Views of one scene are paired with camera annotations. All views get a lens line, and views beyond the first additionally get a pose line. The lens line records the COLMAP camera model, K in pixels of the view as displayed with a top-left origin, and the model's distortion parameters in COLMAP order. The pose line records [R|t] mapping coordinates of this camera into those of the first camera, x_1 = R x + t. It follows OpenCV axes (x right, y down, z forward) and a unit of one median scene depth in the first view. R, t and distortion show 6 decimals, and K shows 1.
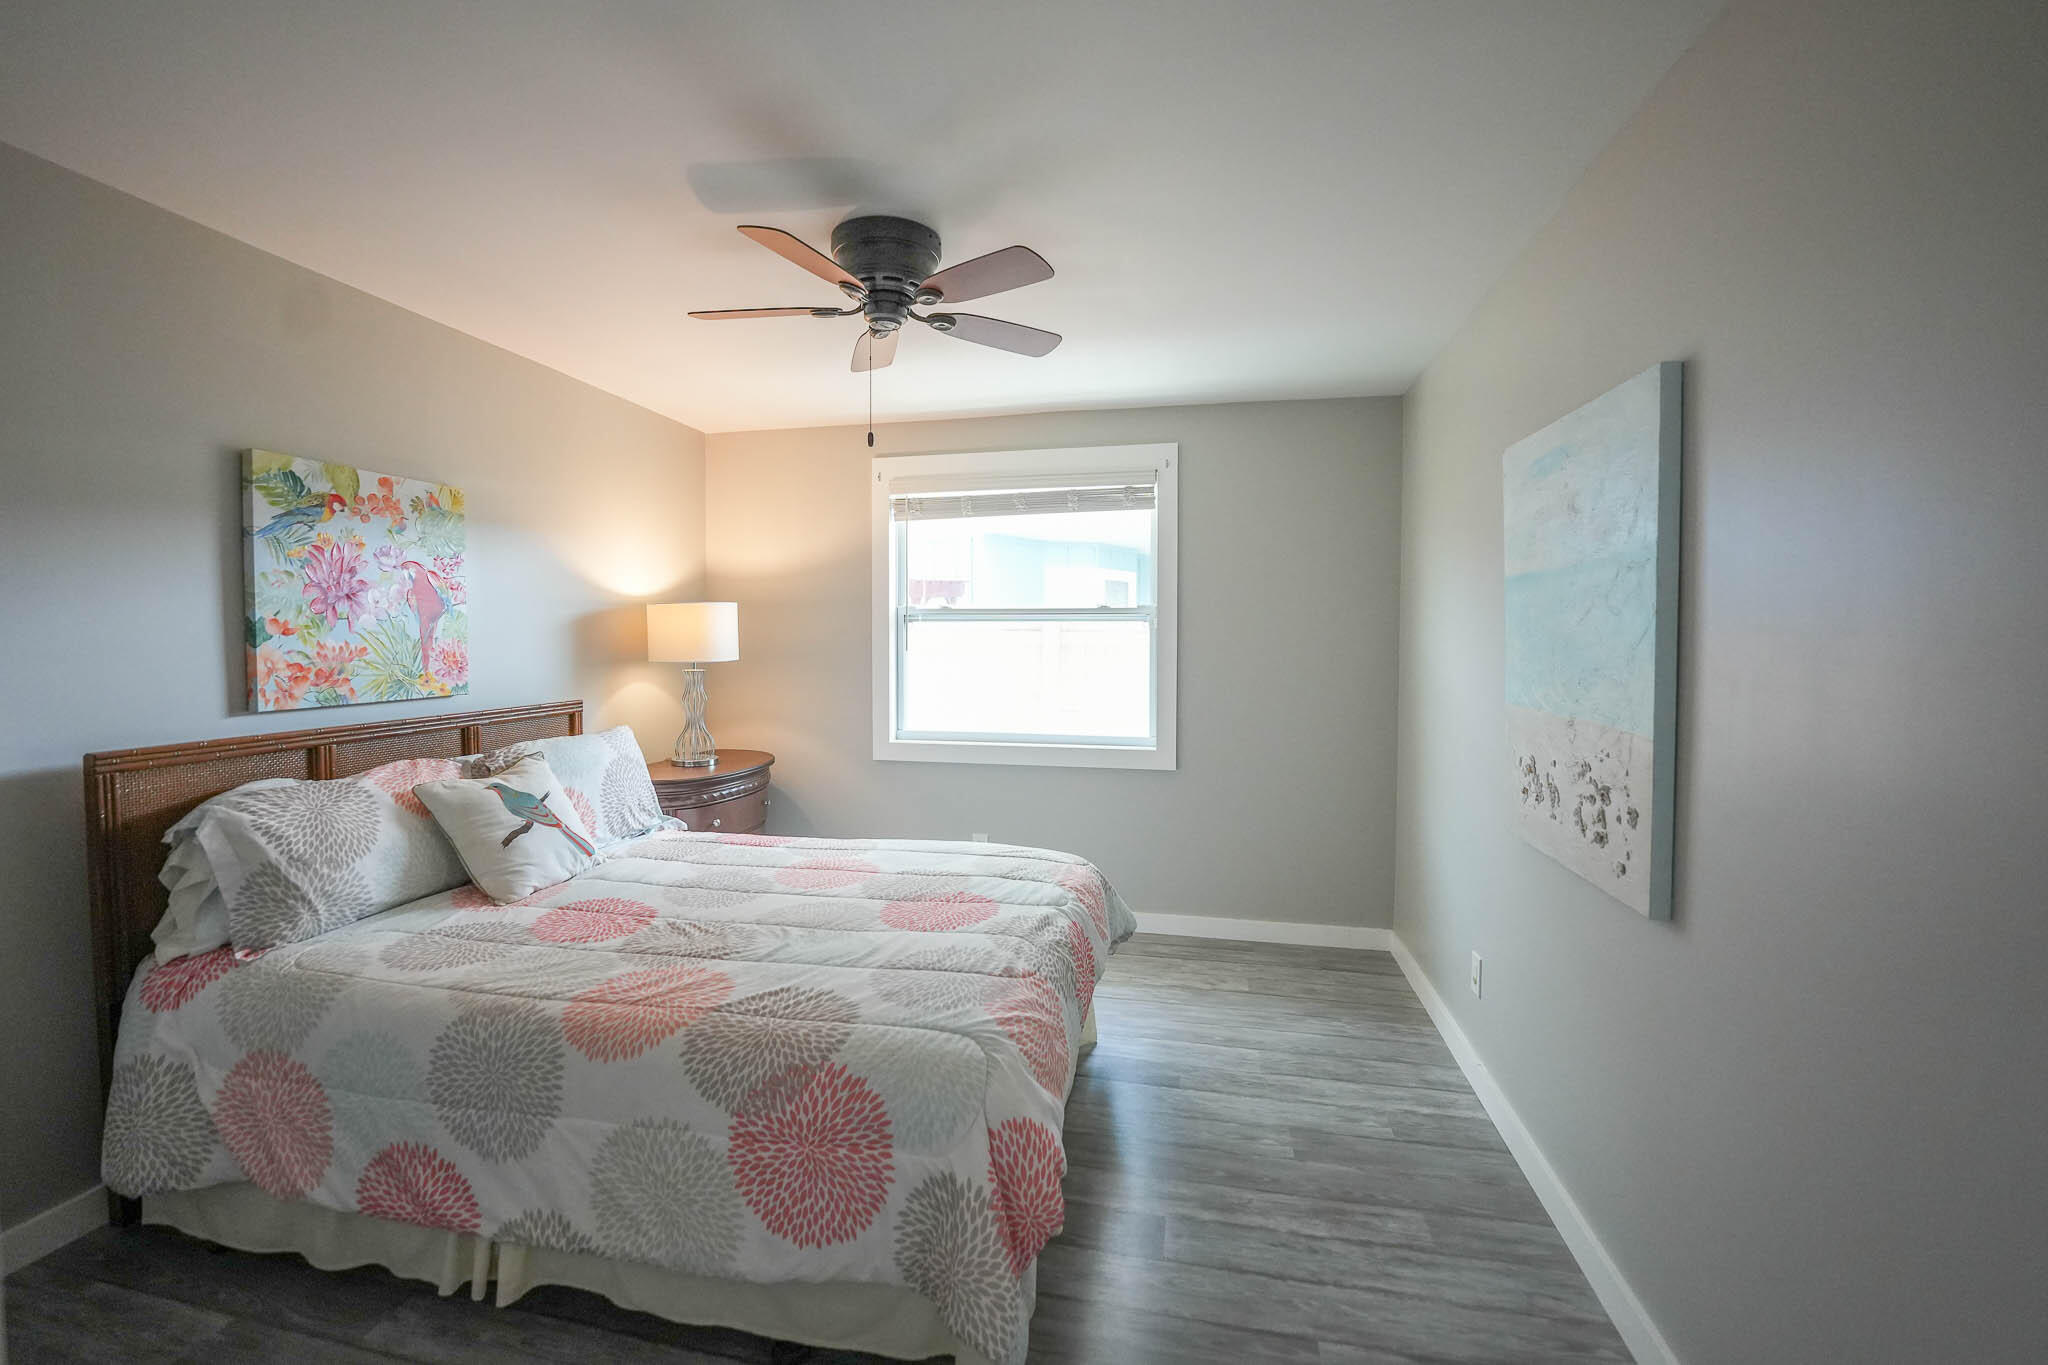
lens RADIAL K [[829.7, 0, 1023.9], [0, 829.7, 675.7], [0, 0, 1]] dist [-0.028794, 0.003999]
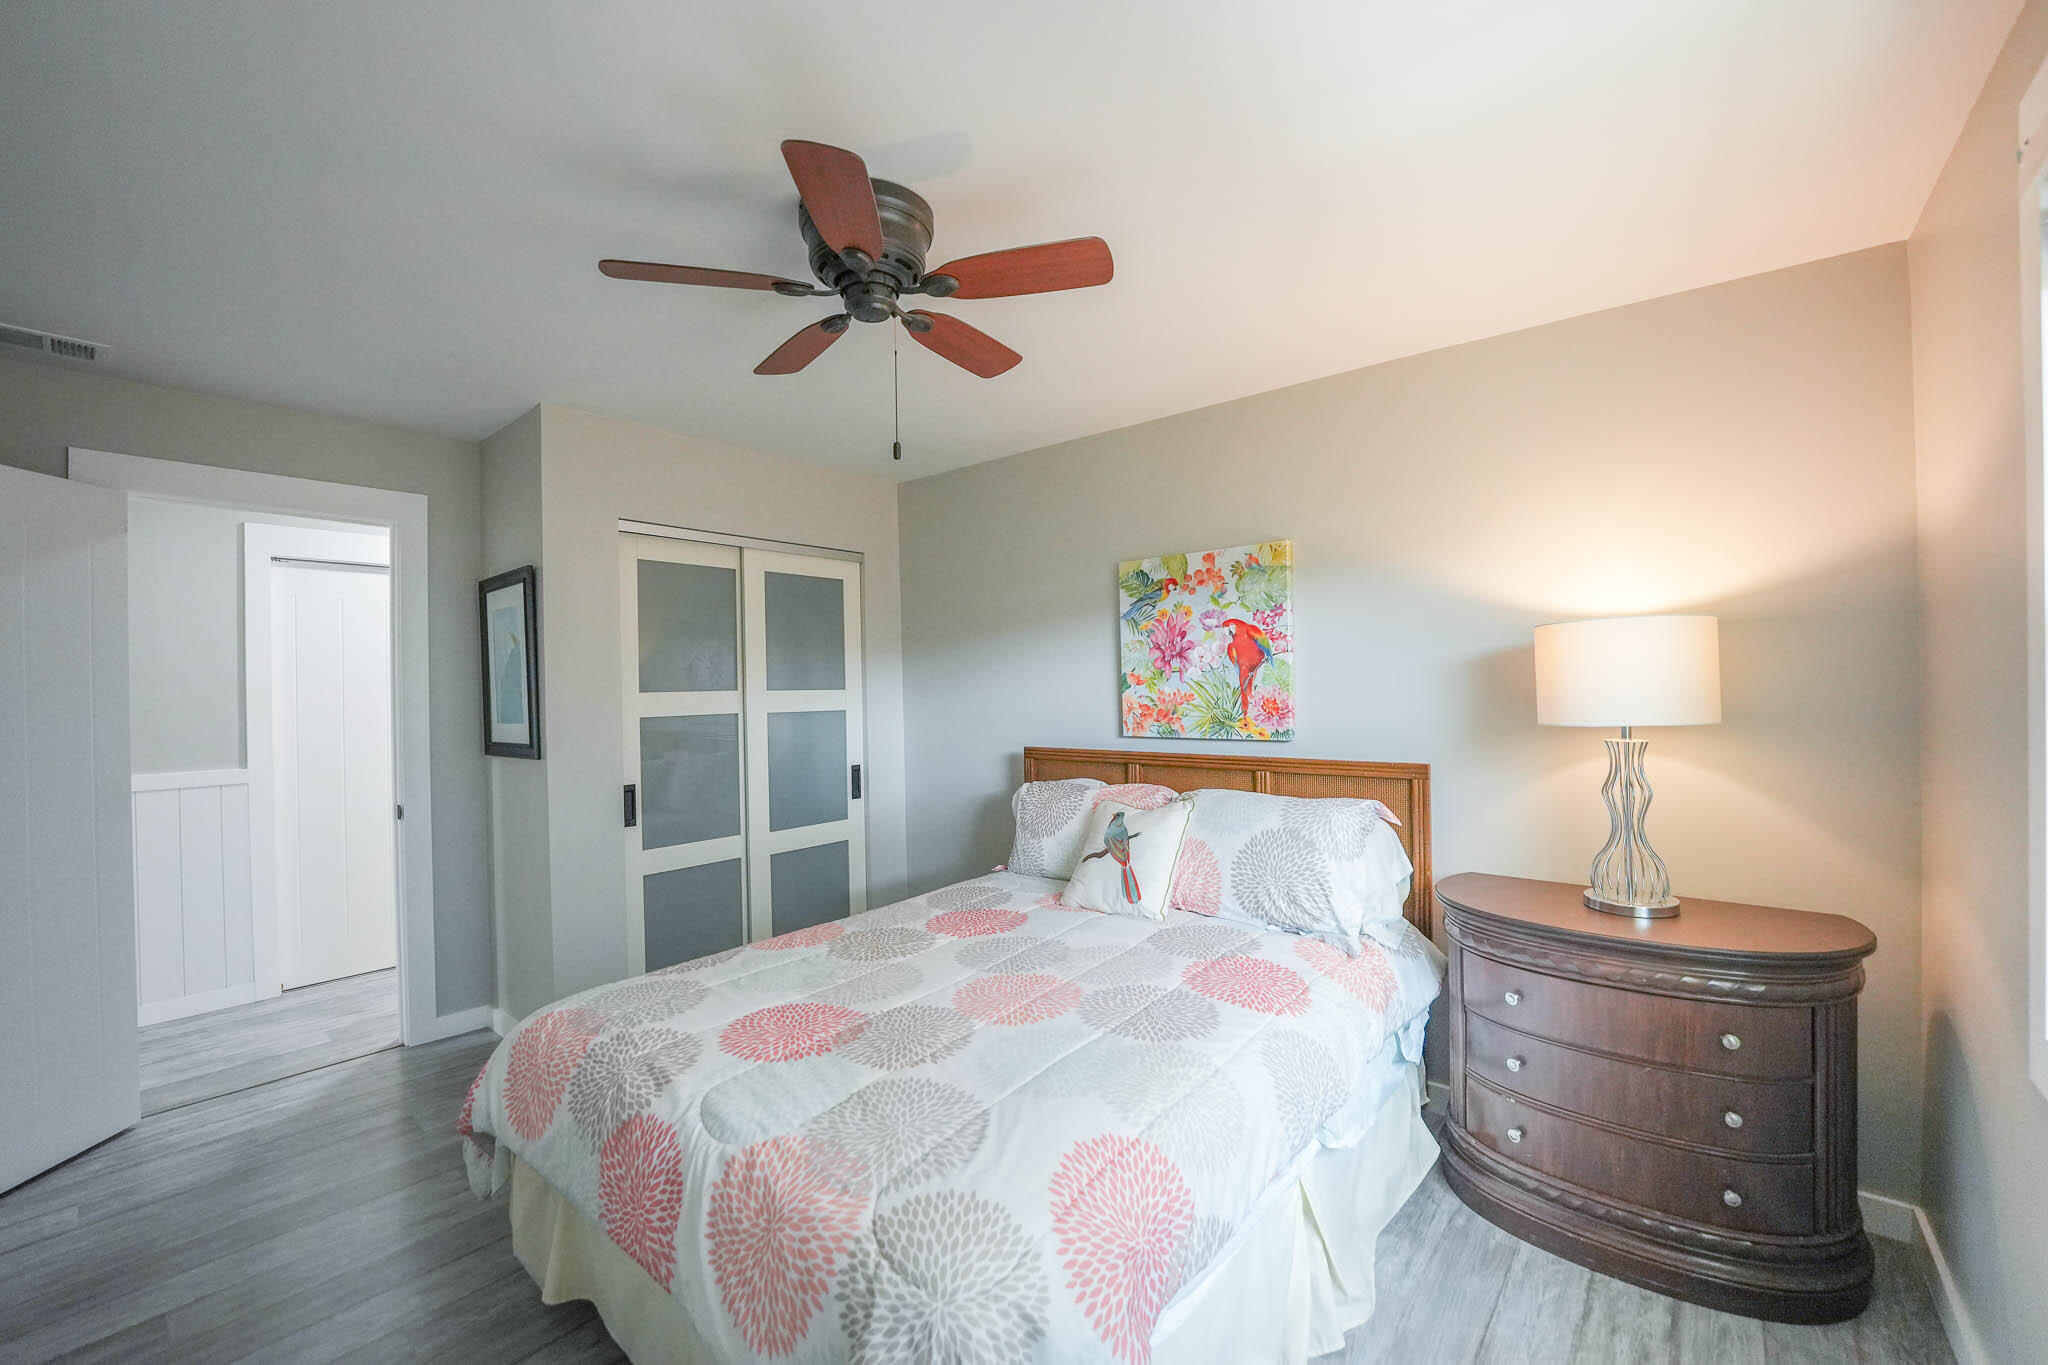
lens RADIAL K [[829.7, 0, 1030.3], [0, 829.7, 683.9], [0, 0, 1]] dist [-0.028794, 0.003999]
pose [[-0.471285, -0.003437, -0.881974, 0.444677], [-0.033251, 0.999351, 0.013873, -0.061179], [0.881354, 0.035865, -0.471093, 1.420335]]
